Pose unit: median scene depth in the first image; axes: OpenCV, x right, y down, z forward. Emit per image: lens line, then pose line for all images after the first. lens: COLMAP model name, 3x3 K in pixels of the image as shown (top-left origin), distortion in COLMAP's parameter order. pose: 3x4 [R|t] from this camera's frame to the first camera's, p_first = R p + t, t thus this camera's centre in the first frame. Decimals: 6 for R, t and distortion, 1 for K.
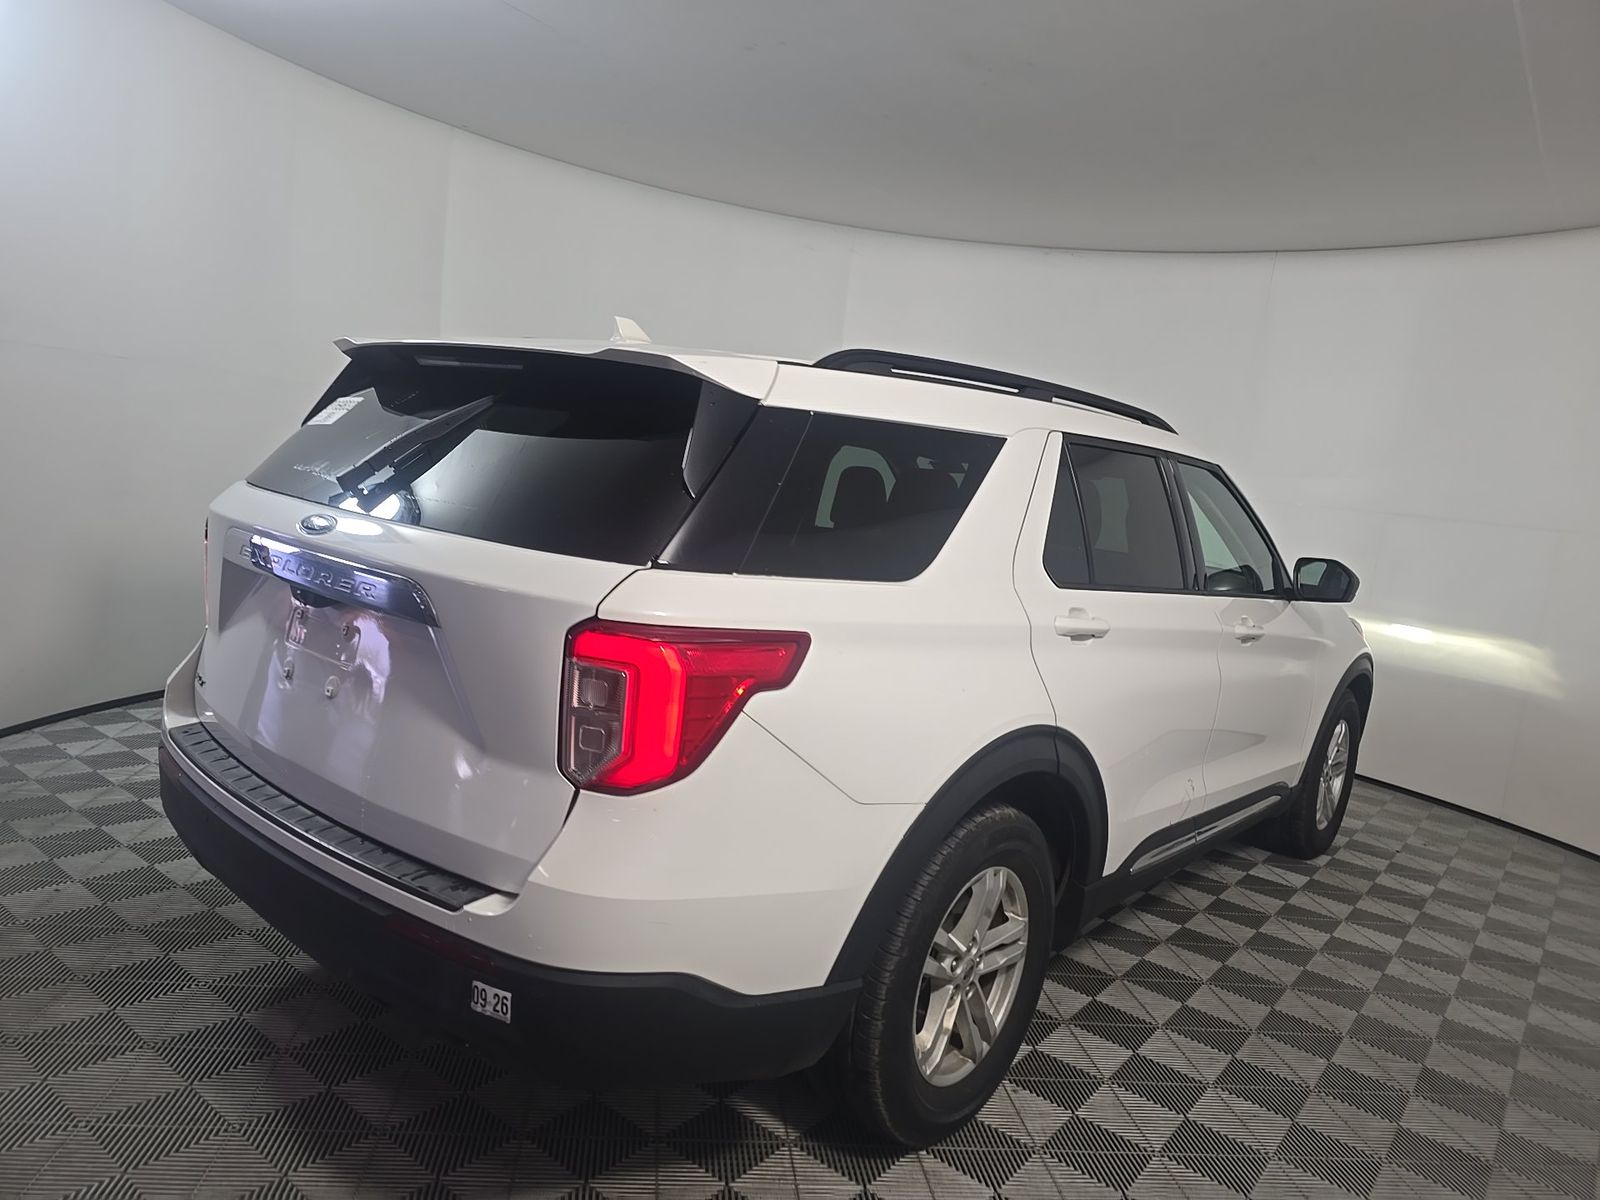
lens RADIAL K [[1085.9, 0, 807.0], [0, 1085.9, 599.6], [0, 0, 1]] dist [0.058816, -0.000299]
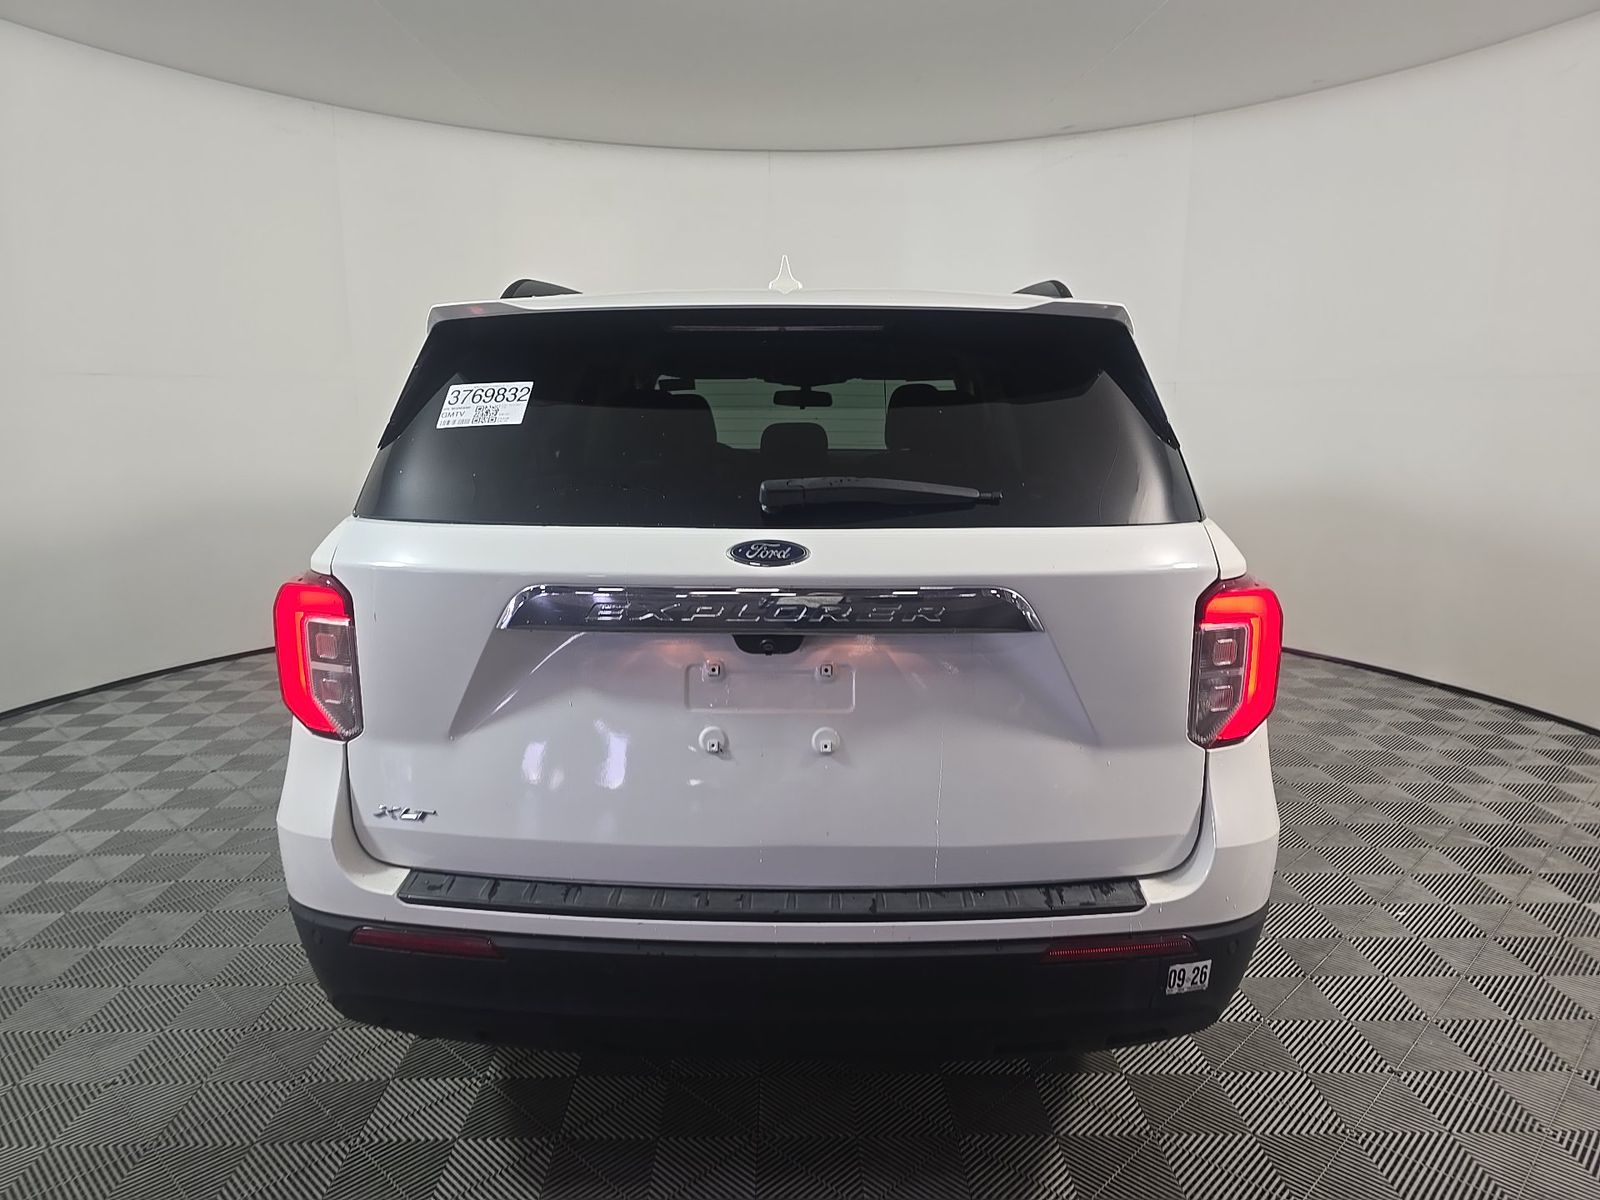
lens RADIAL K [[1085.9, 0, 807.0], [0, 1085.9, 599.6], [0, 0, 1]] dist [0.058816, -0.000299]
pose [[0.779692, -0.235390, 0.580235, -1.022288], [0.176526, 0.971696, 0.156991, -0.177881], [-0.600765, -0.019978, 0.799176, 0.406983]]
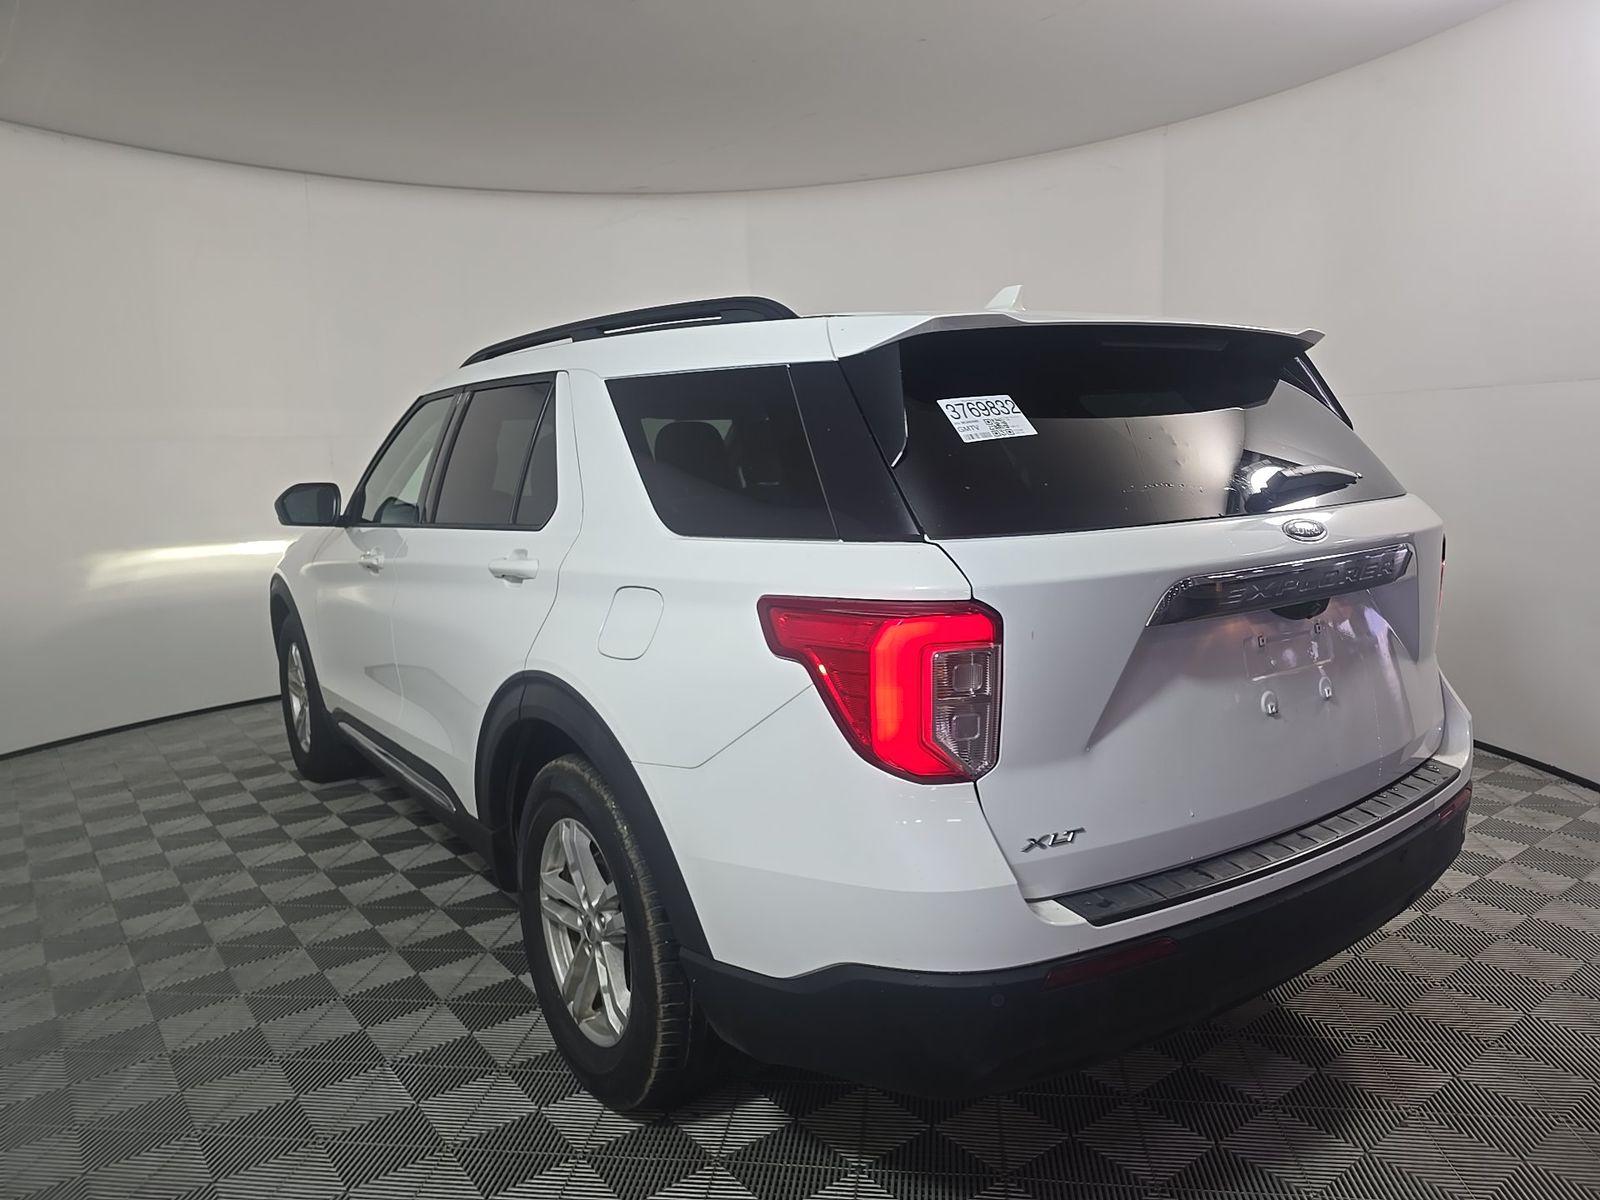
lens RADIAL K [[1085.9, 0, 807.0], [0, 1085.9, 599.6], [0, 0, 1]] dist [0.058816, -0.000299]
pose [[0.252229, -0.270715, 0.929028, -1.638066], [0.191612, 0.955032, 0.226271, -0.347123], [-0.948507, 0.120941, 0.292759, 1.299896]]
